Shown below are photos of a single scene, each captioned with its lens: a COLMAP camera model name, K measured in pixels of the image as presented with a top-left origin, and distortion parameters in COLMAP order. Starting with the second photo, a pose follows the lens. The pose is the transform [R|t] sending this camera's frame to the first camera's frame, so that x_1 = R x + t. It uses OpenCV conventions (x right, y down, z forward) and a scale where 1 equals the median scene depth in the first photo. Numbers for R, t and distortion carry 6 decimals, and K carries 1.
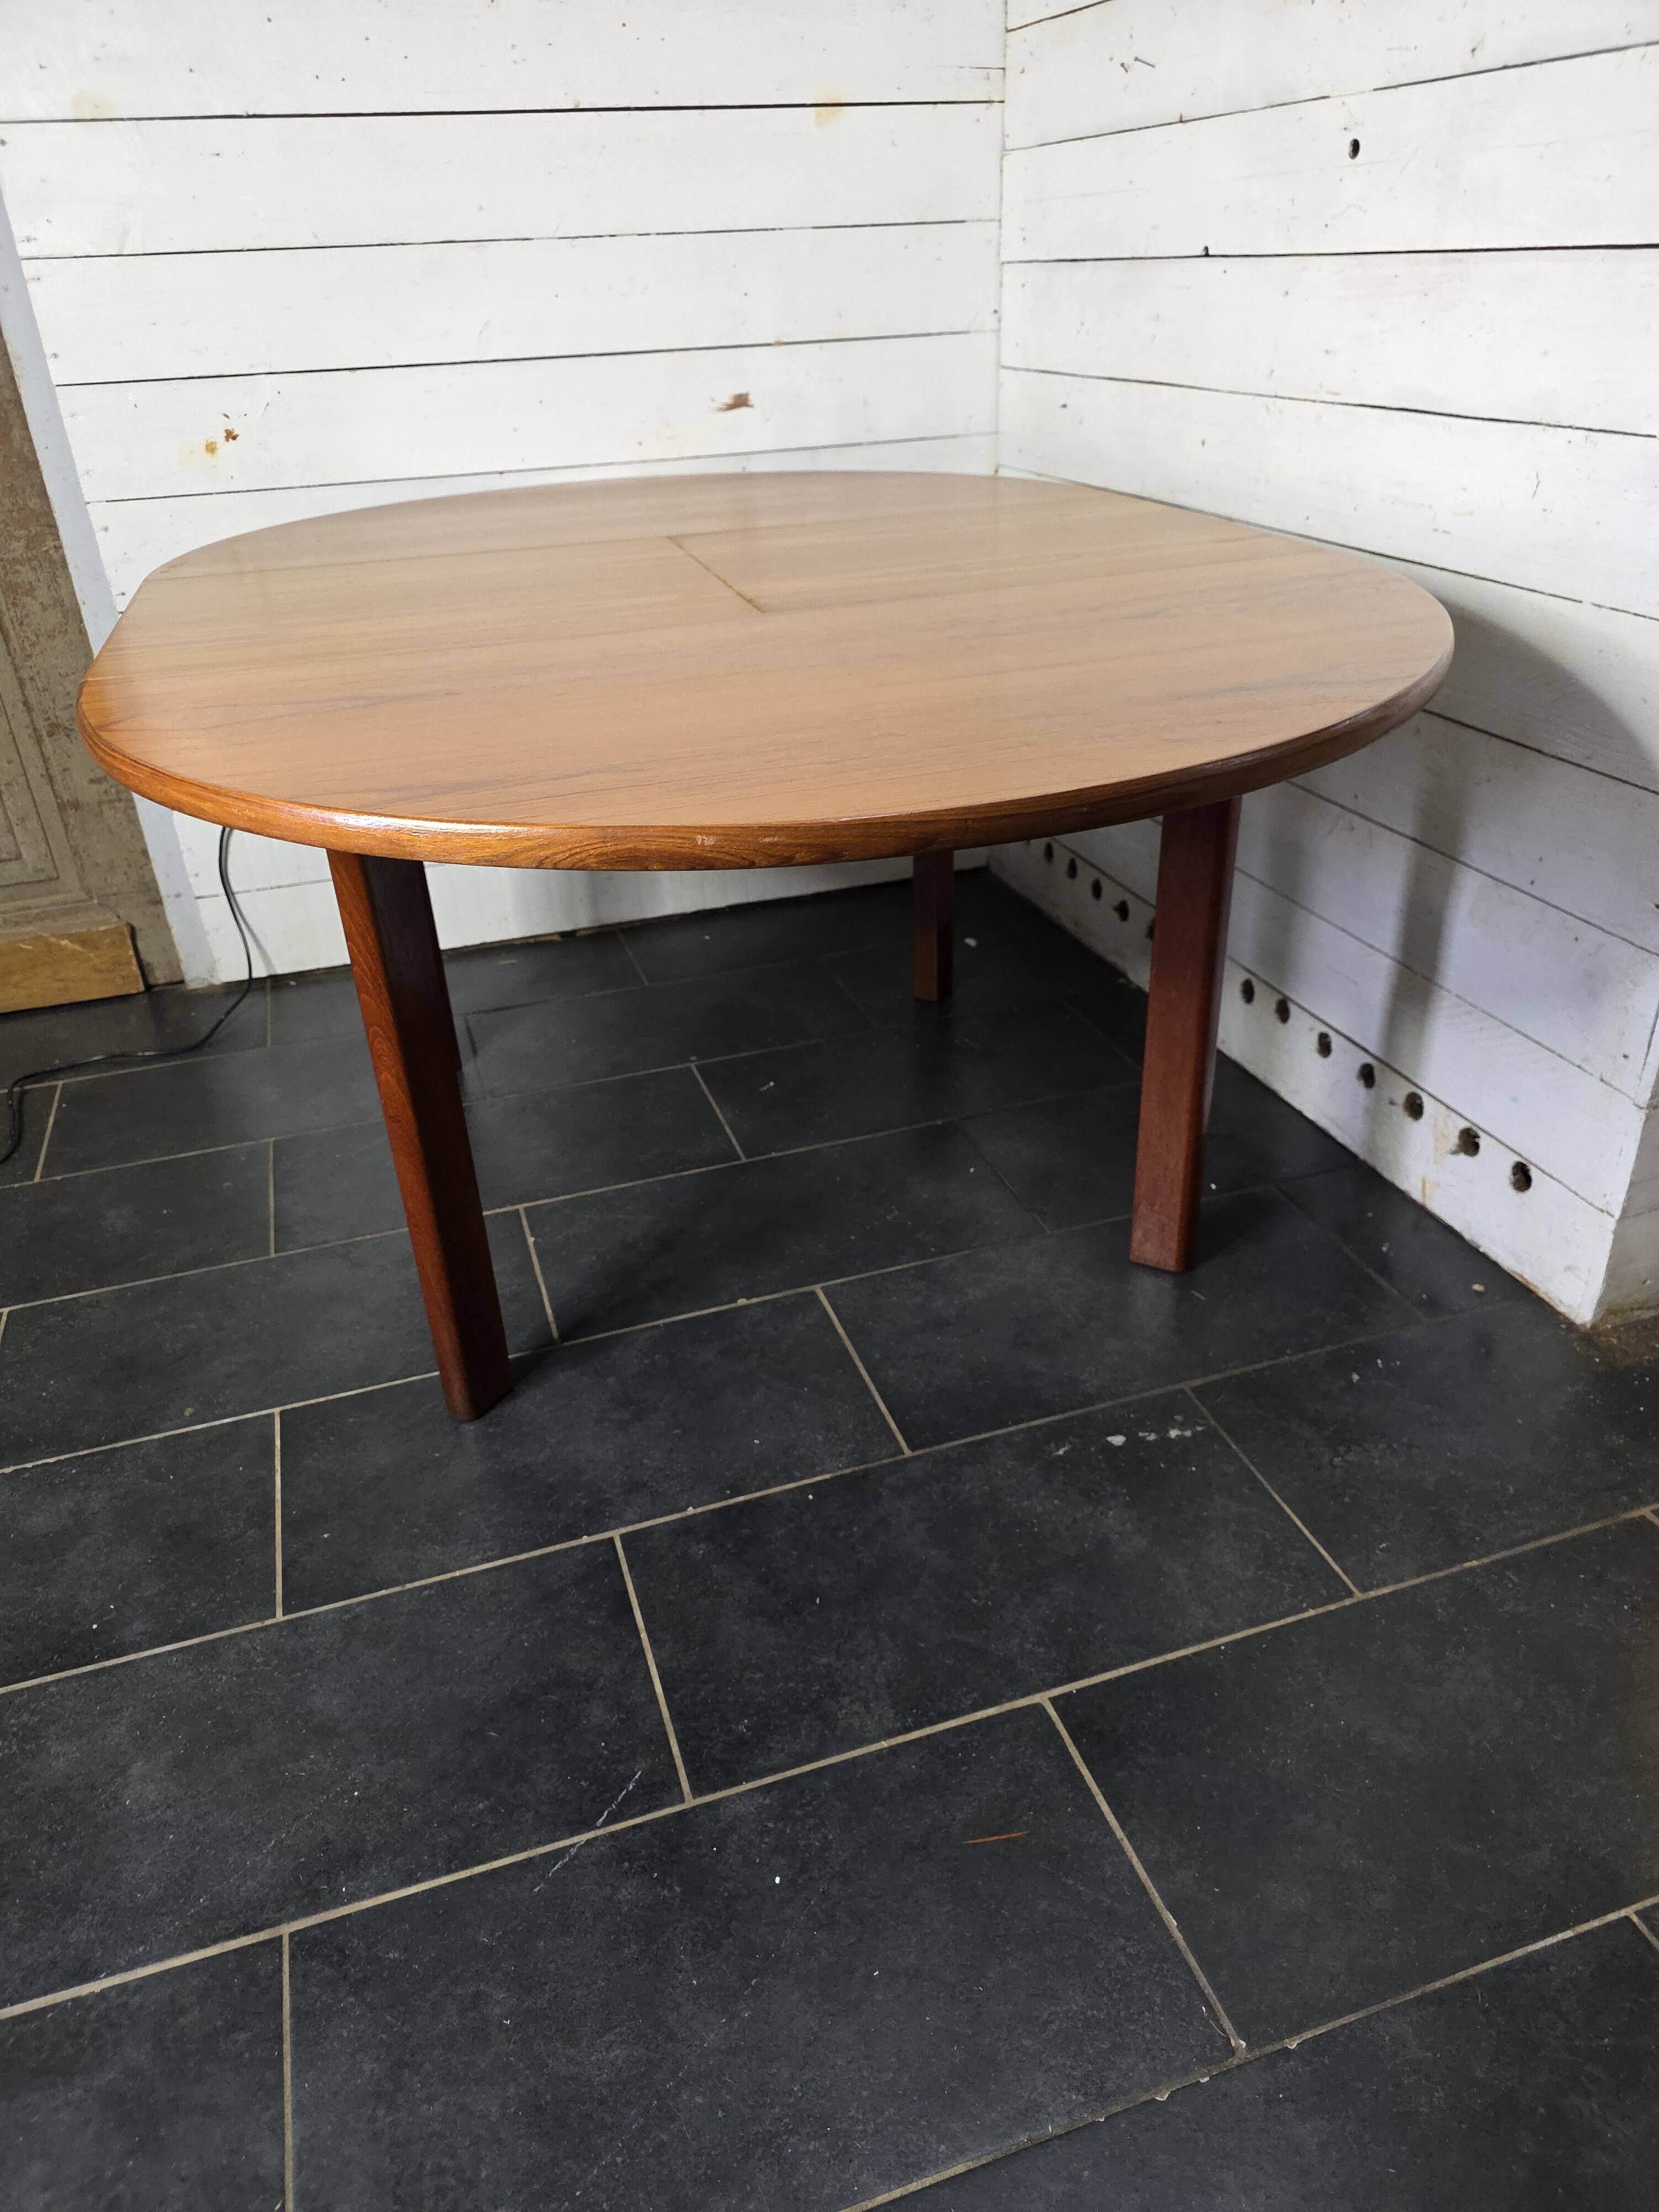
lens RADIAL K [[1498.9, 0, 807.4], [0, 1498.9, 1133.0], [0, 0, 1]] dist [0.035227, -0.026573]
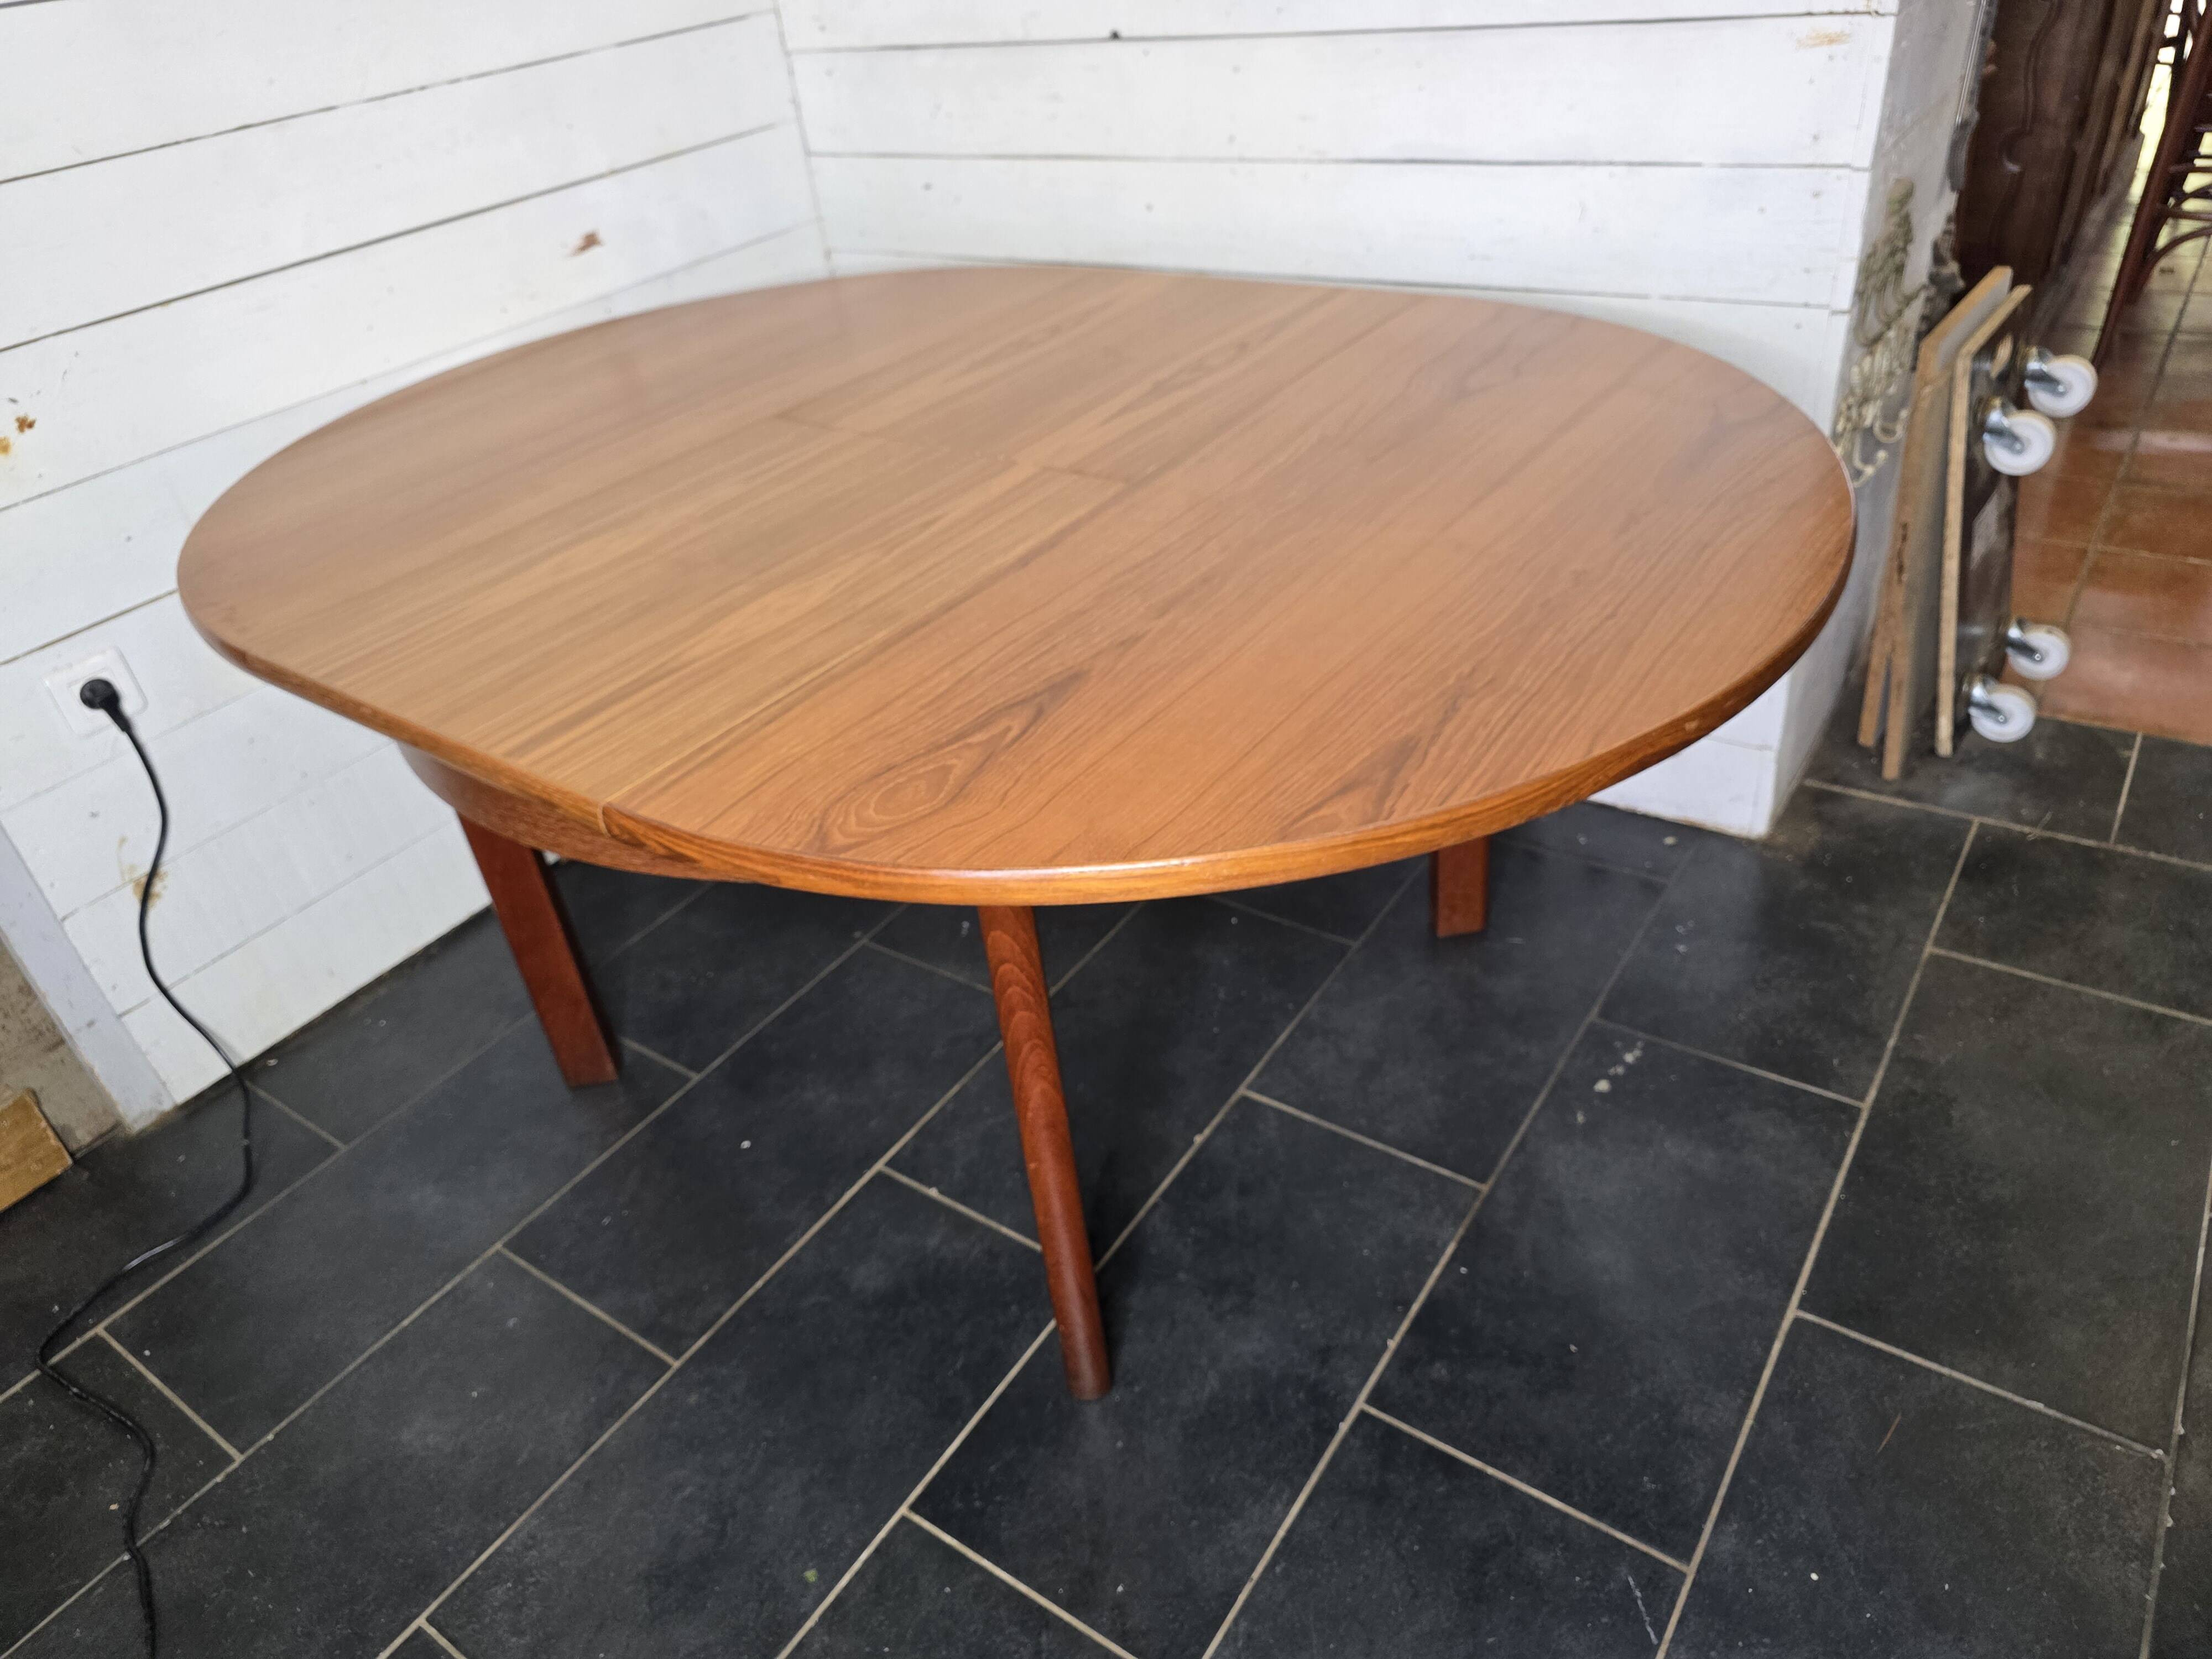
lens RADIAL K [[1498.9, 0, 1103.8], [0, 1498.9, 806.4], [0, 0, 1]] dist [0.035227, -0.026573]
pose [[0.794194, -0.369929, 0.482088, -0.496446], [0.368816, 0.923955, 0.101406, -0.215406], [-0.482940, 0.097266, 0.870234, 0.153743]]
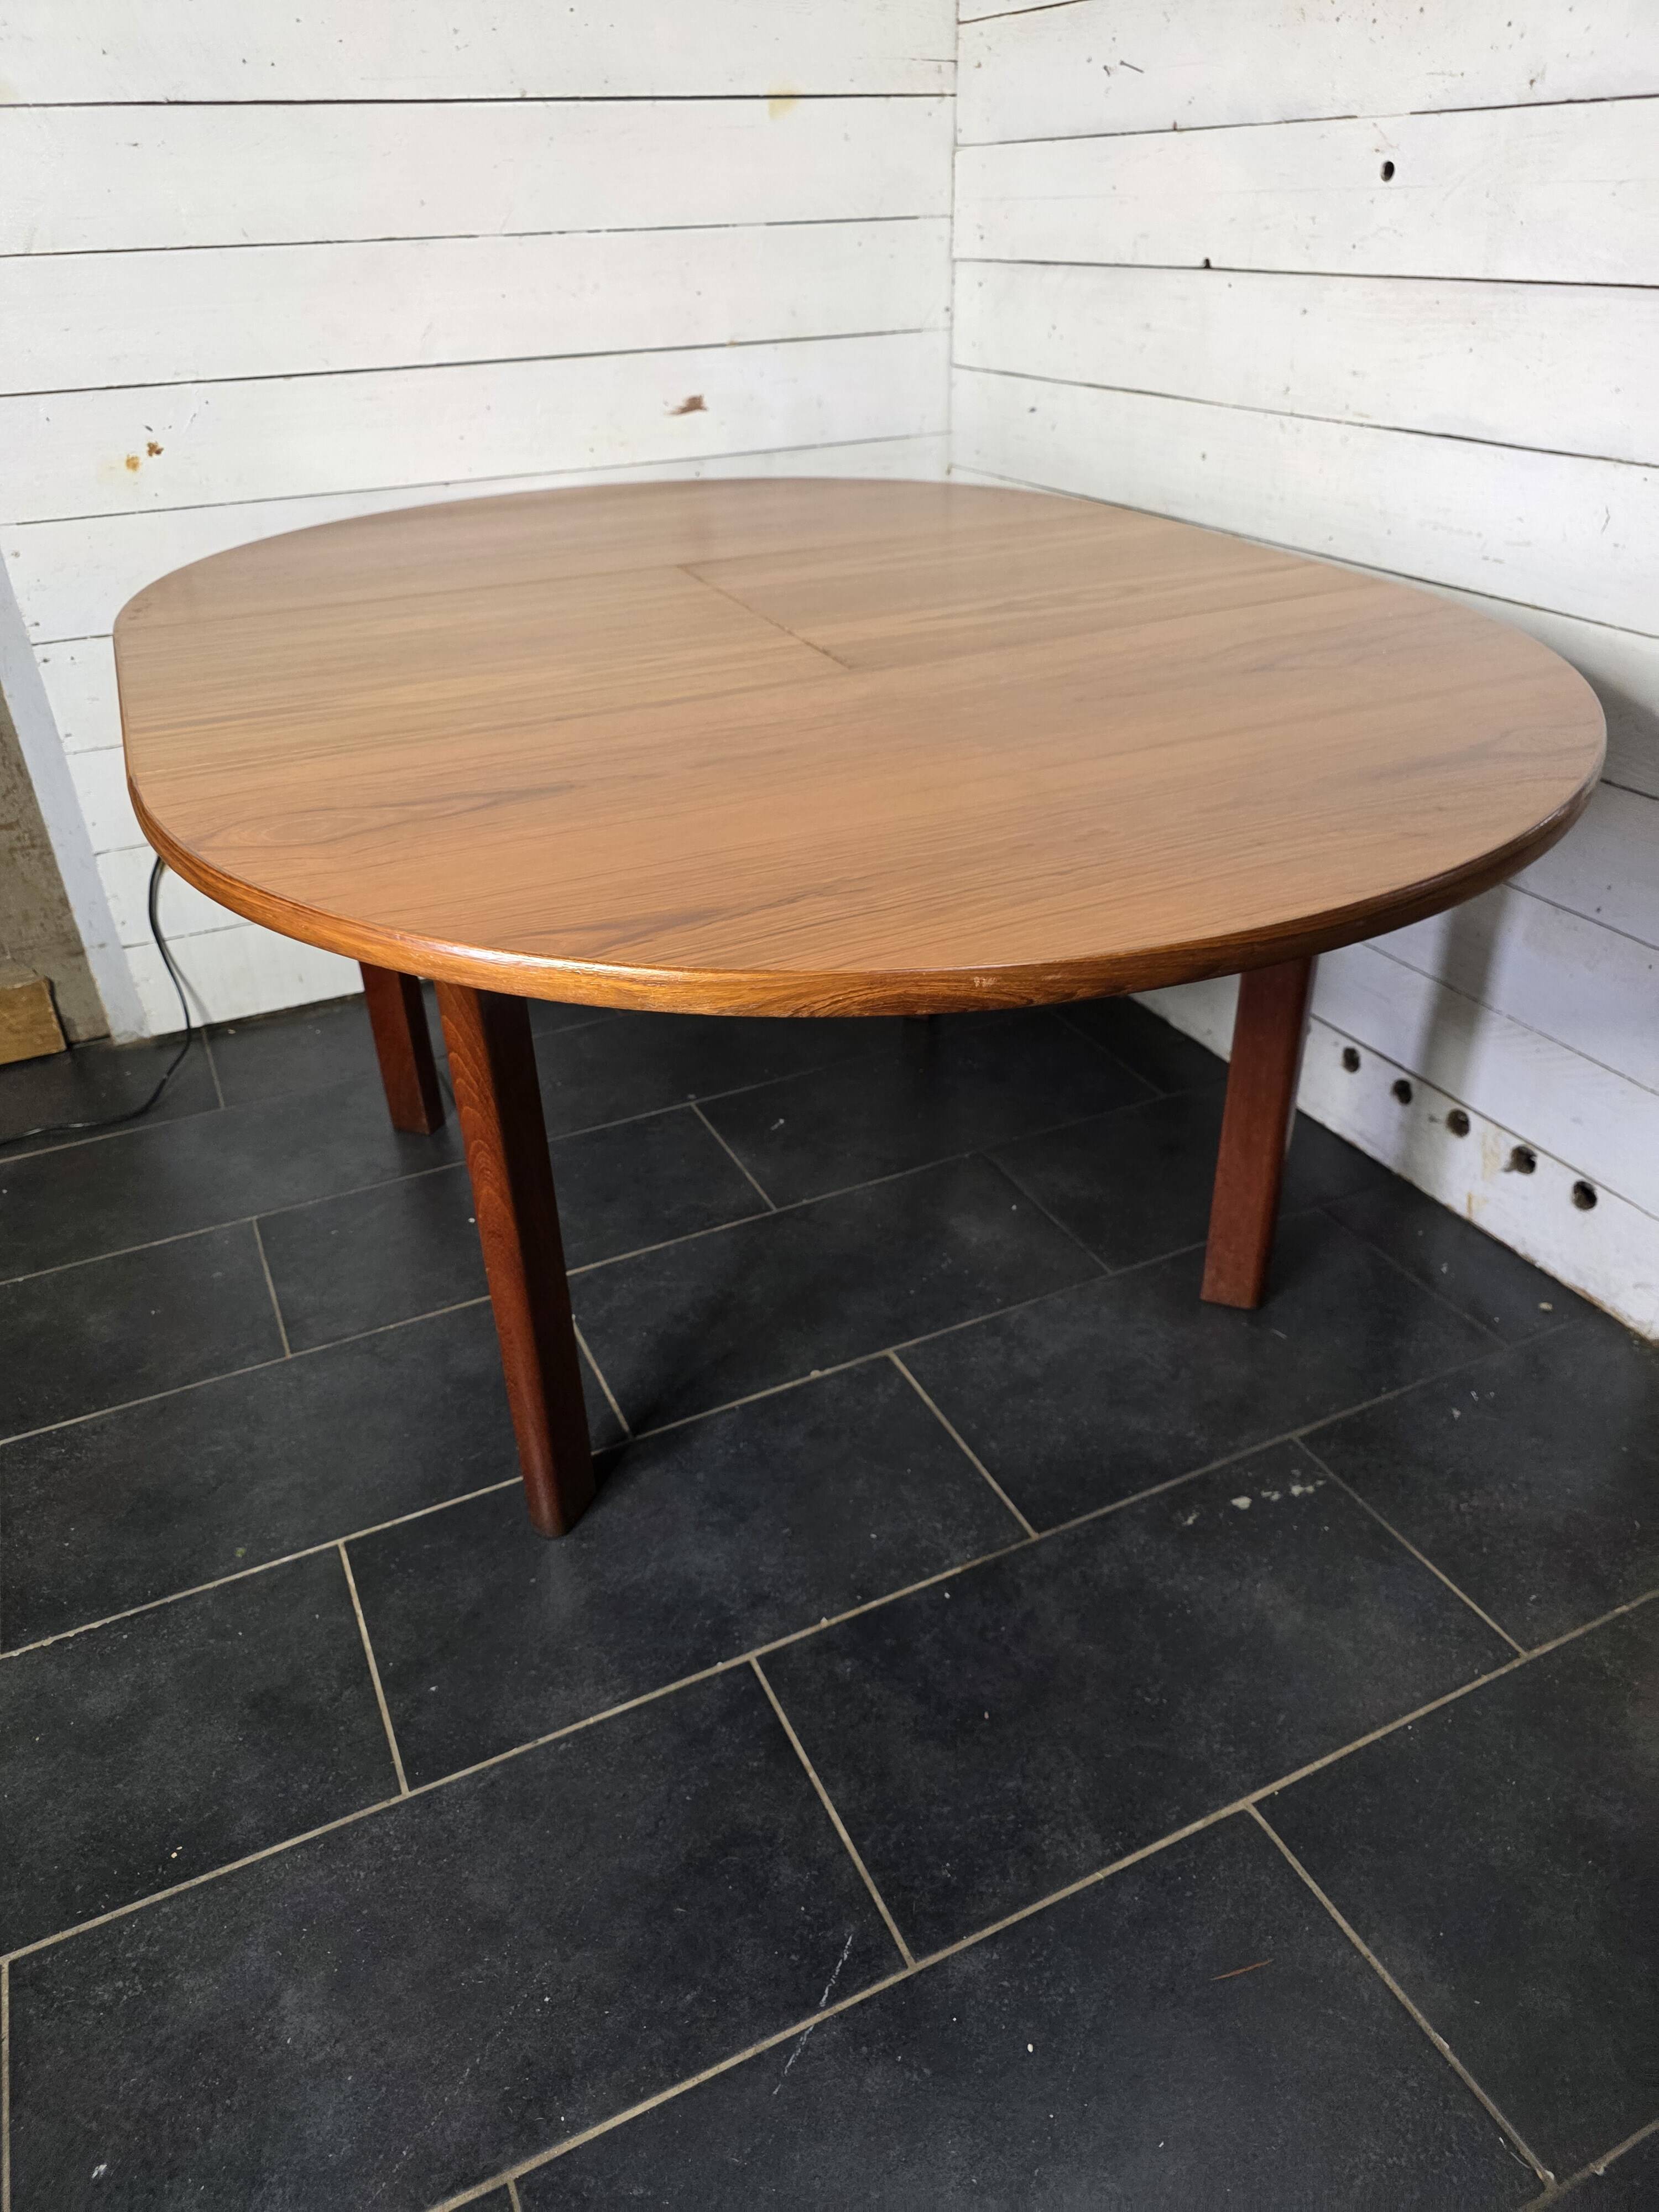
lens RADIAL K [[1498.9, 0, 806.7], [0, 1498.9, 1105.8], [0, 0, 1]] dist [0.035227, -0.026573]
pose [[0.991545, -0.057301, 0.116425, -0.153445], [0.055807, 0.998313, 0.016053, -0.074650], [-0.117149, -0.009420, 0.993070, 0.056671]]
